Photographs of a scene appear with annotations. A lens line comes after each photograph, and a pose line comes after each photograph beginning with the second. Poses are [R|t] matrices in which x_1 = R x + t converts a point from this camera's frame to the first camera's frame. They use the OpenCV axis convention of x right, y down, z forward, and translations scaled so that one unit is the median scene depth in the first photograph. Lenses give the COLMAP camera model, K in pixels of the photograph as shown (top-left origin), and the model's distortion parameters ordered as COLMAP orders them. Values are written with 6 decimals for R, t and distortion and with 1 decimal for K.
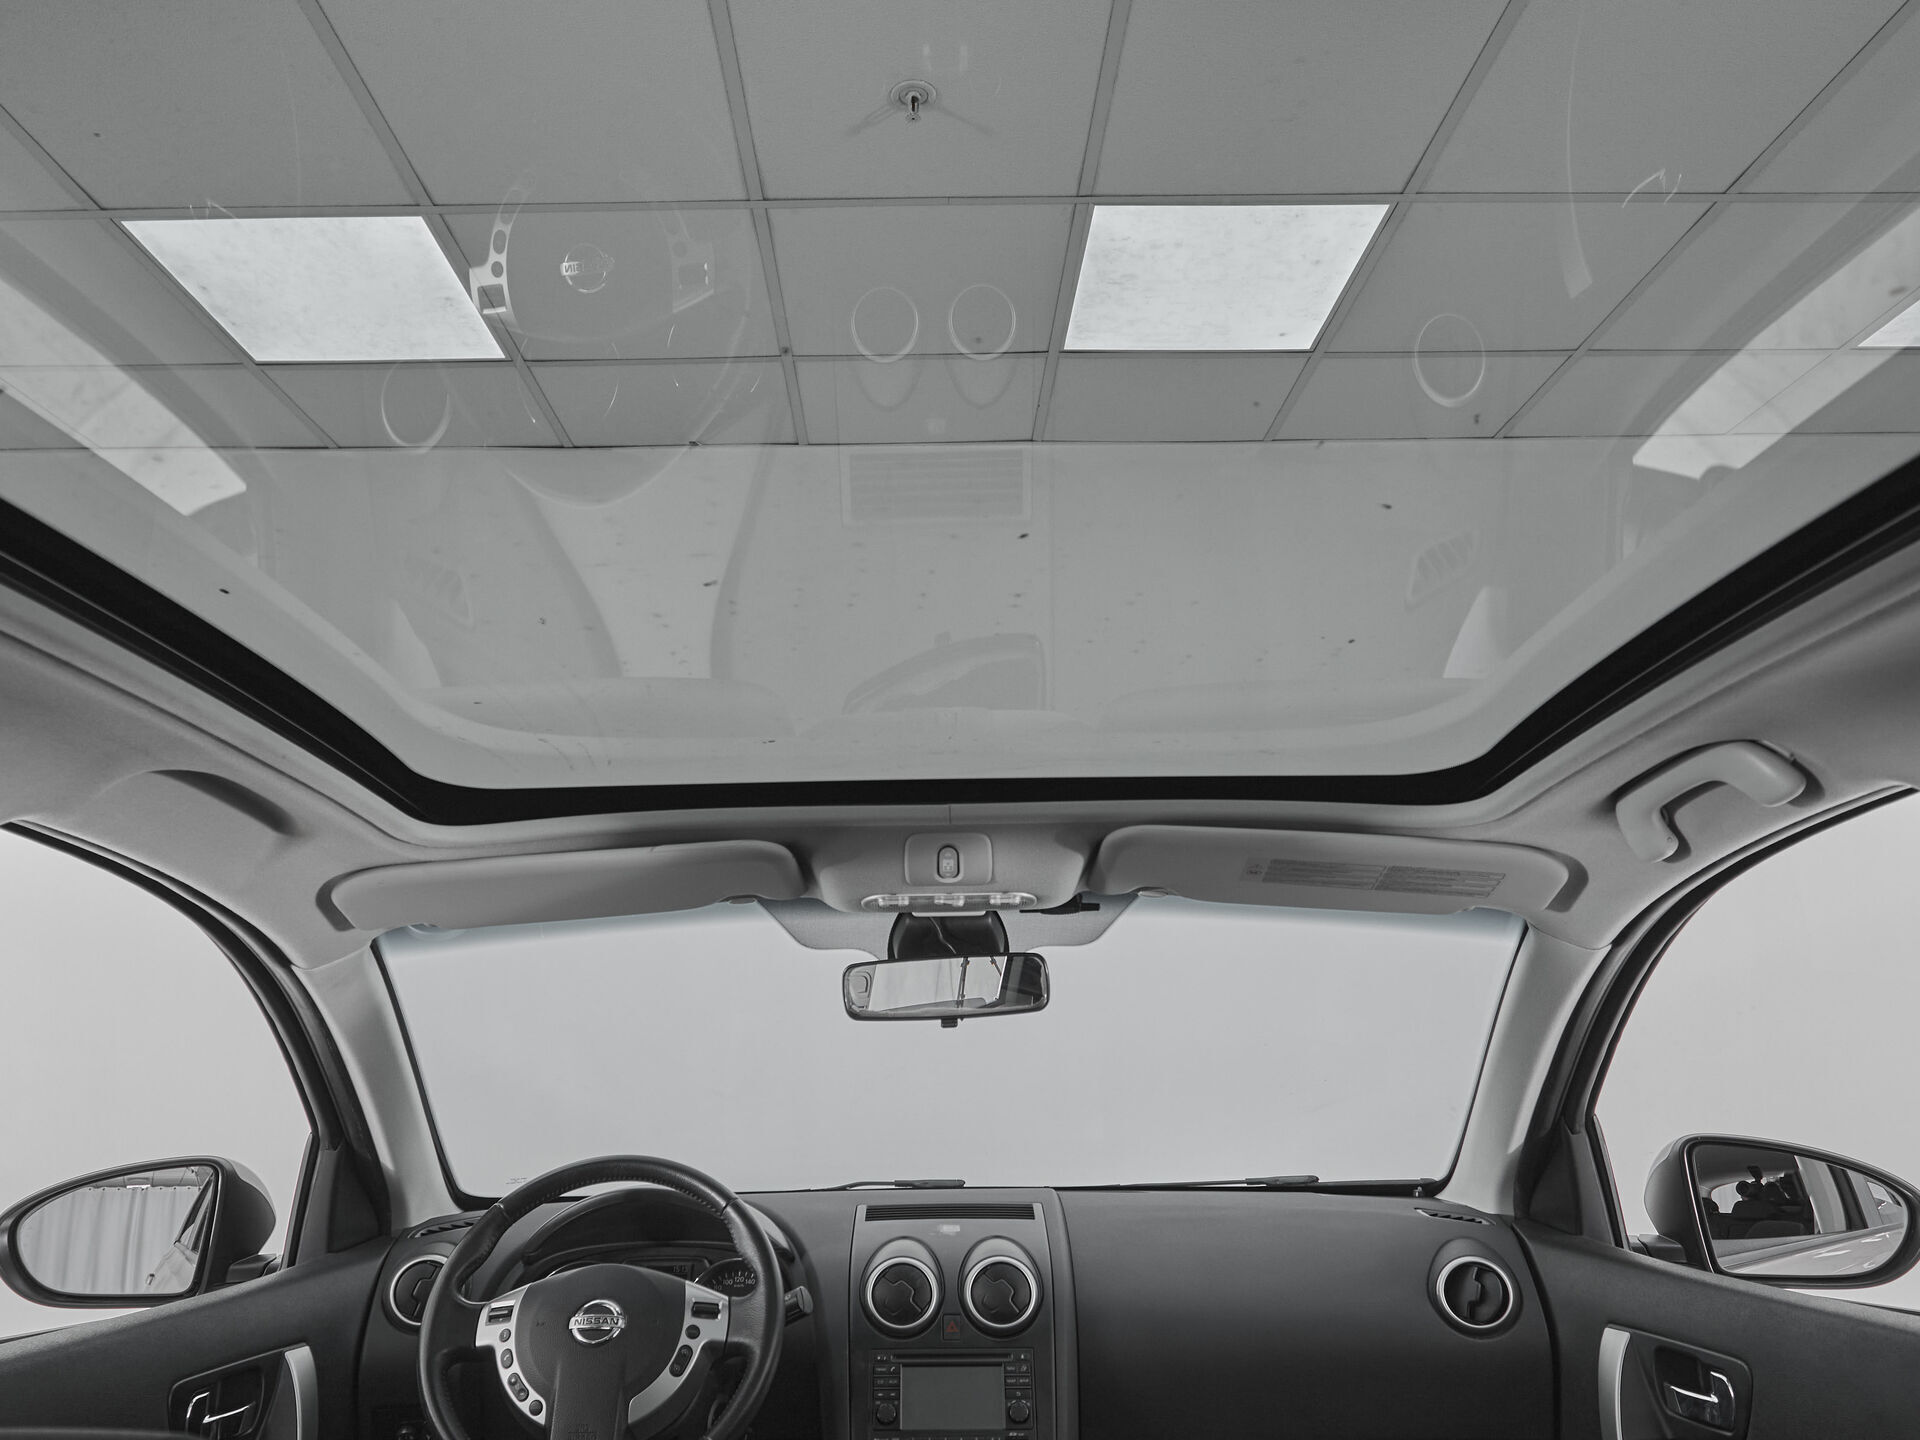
lens RADIAL K [[1468.9, 0, 934.2], [0, 1468.9, 817.7], [0, 0, 1]] dist [0.008390, -0.001040]
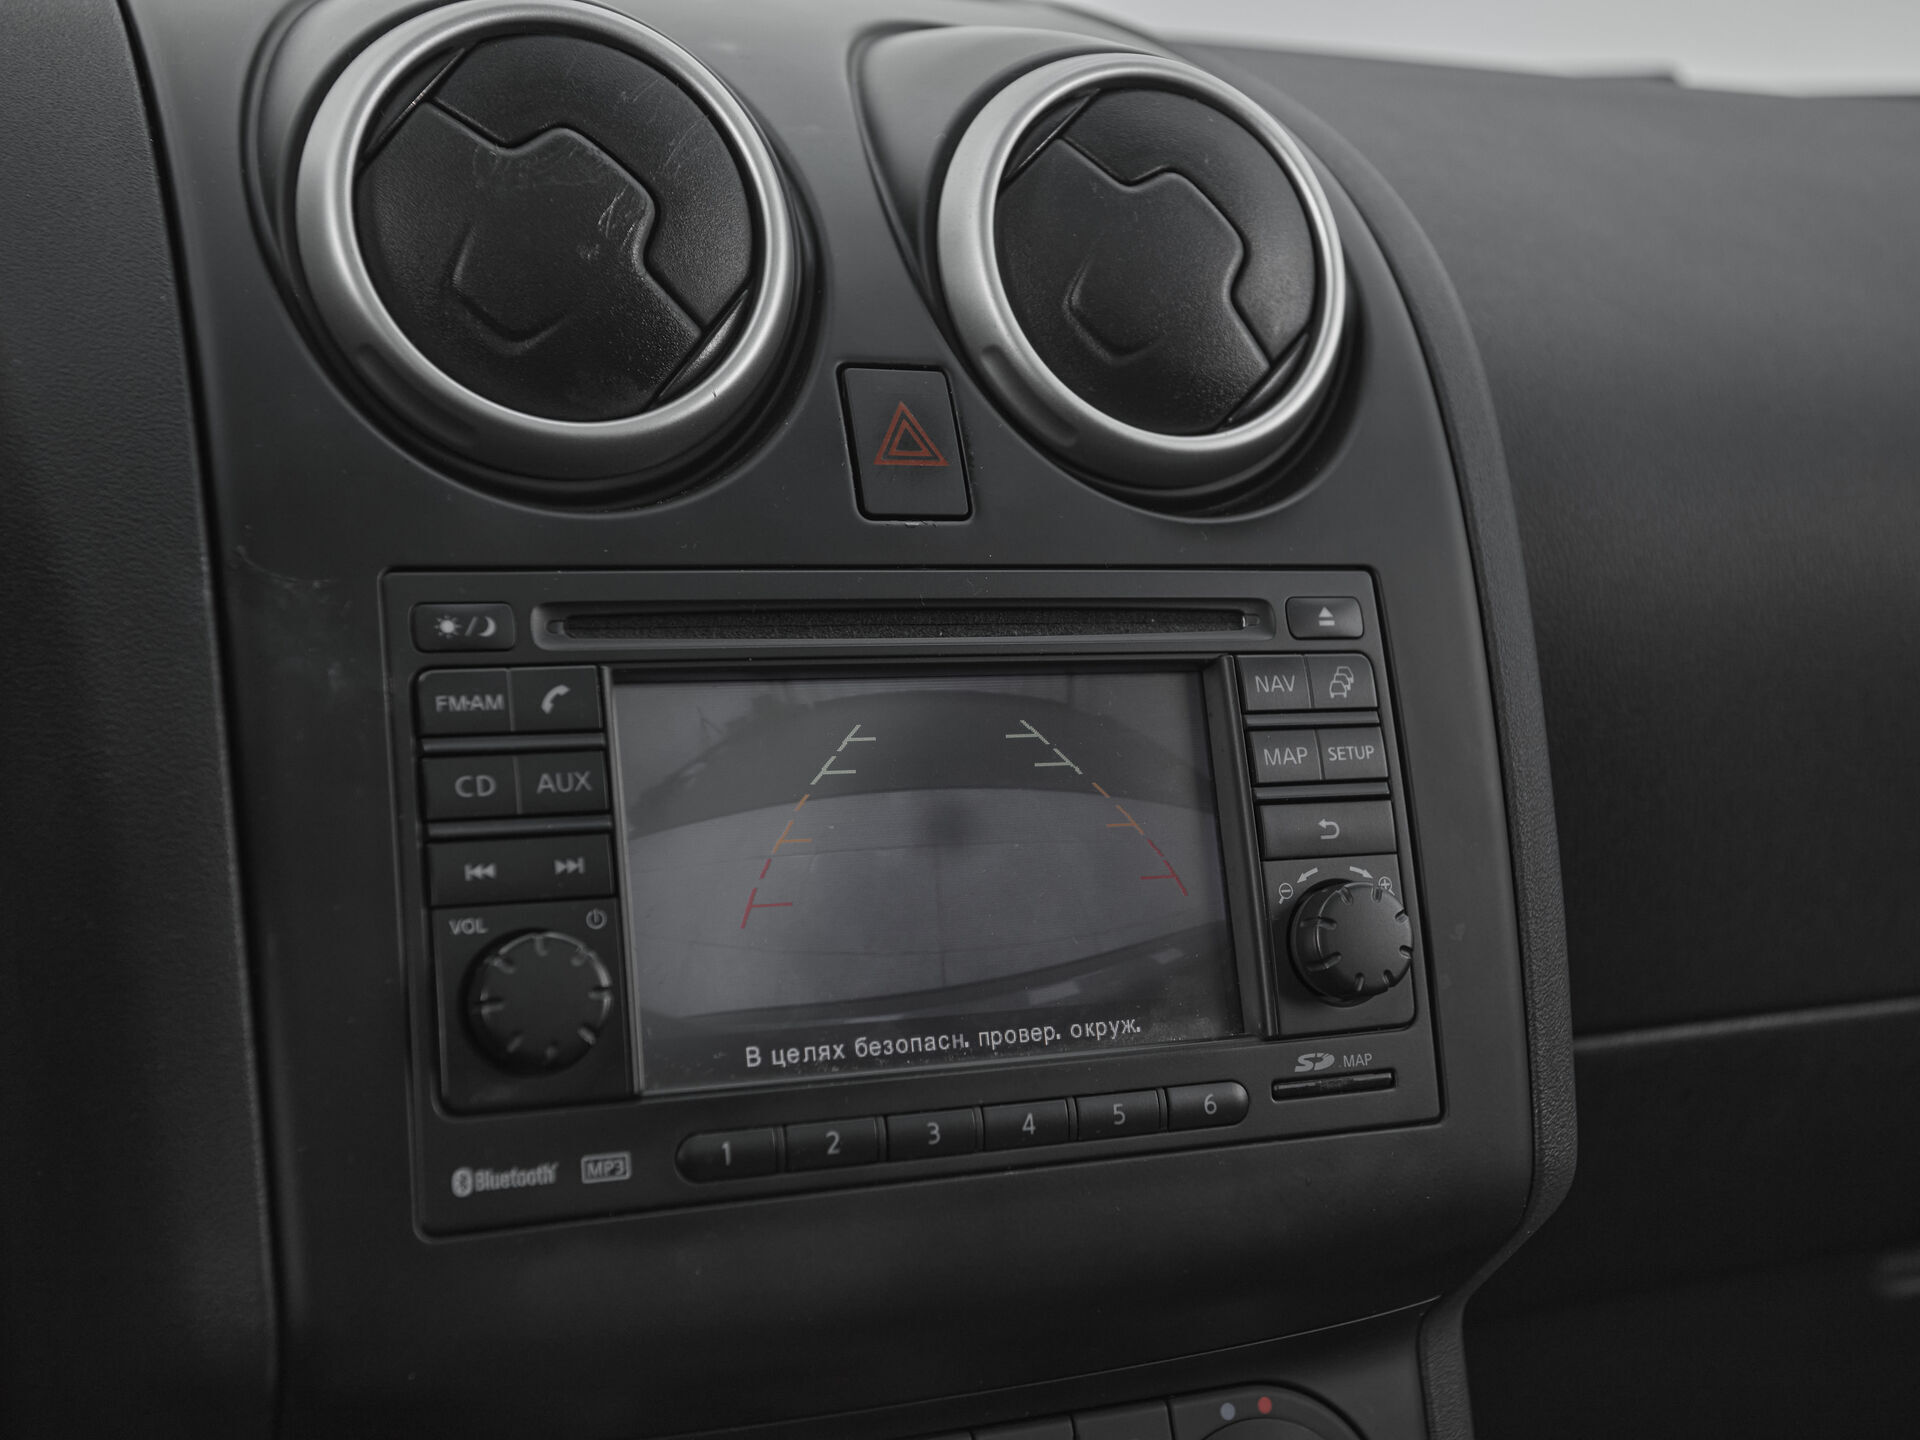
lens RADIAL K [[2286.3, 0, 960.0], [0, 2286.3, 720.0], [0, 0, 1]] dist [0.018400, 0.020348]
pose [[0.917320, -0.018624, 0.397714, -0.081129], [-0.123730, 0.936112, 0.329218, 0.302116], [-0.378436, -0.351208, 0.856411, 0.803135]]
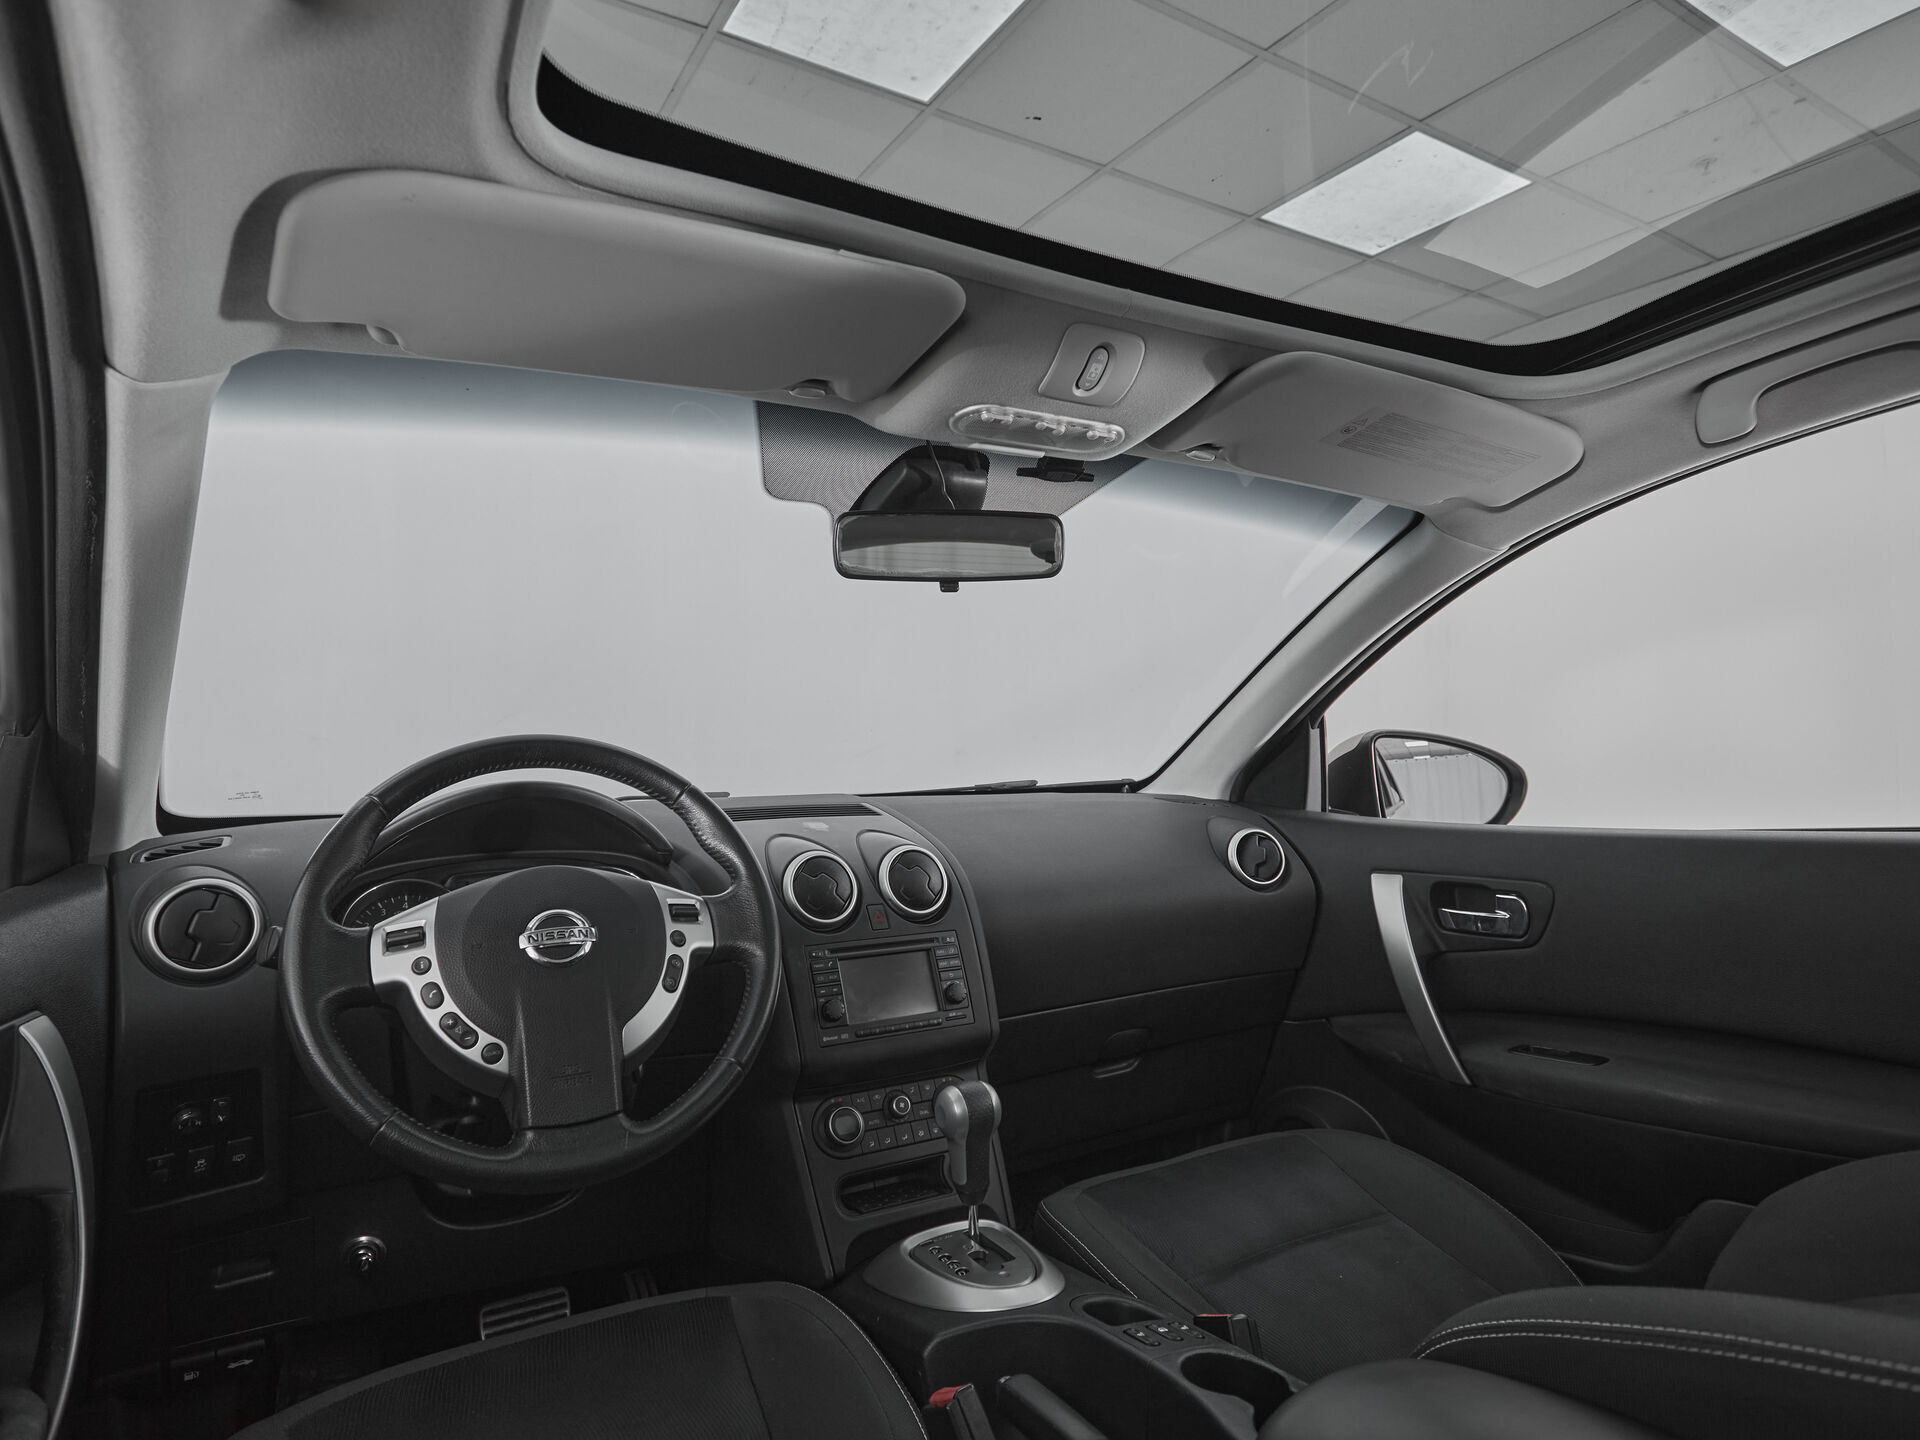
lens RADIAL K [[1081.2, 0, 935.3], [0, 1081.2, 721.1], [0, 0, 1]] dist [-0.003911, -0.000731]
pose [[0.865509, 0.013154, 0.500720, -0.318825], [-0.078170, 0.990954, 0.109086, 0.143910], [-0.494756, -0.133557, 0.858708, 0.404076]]
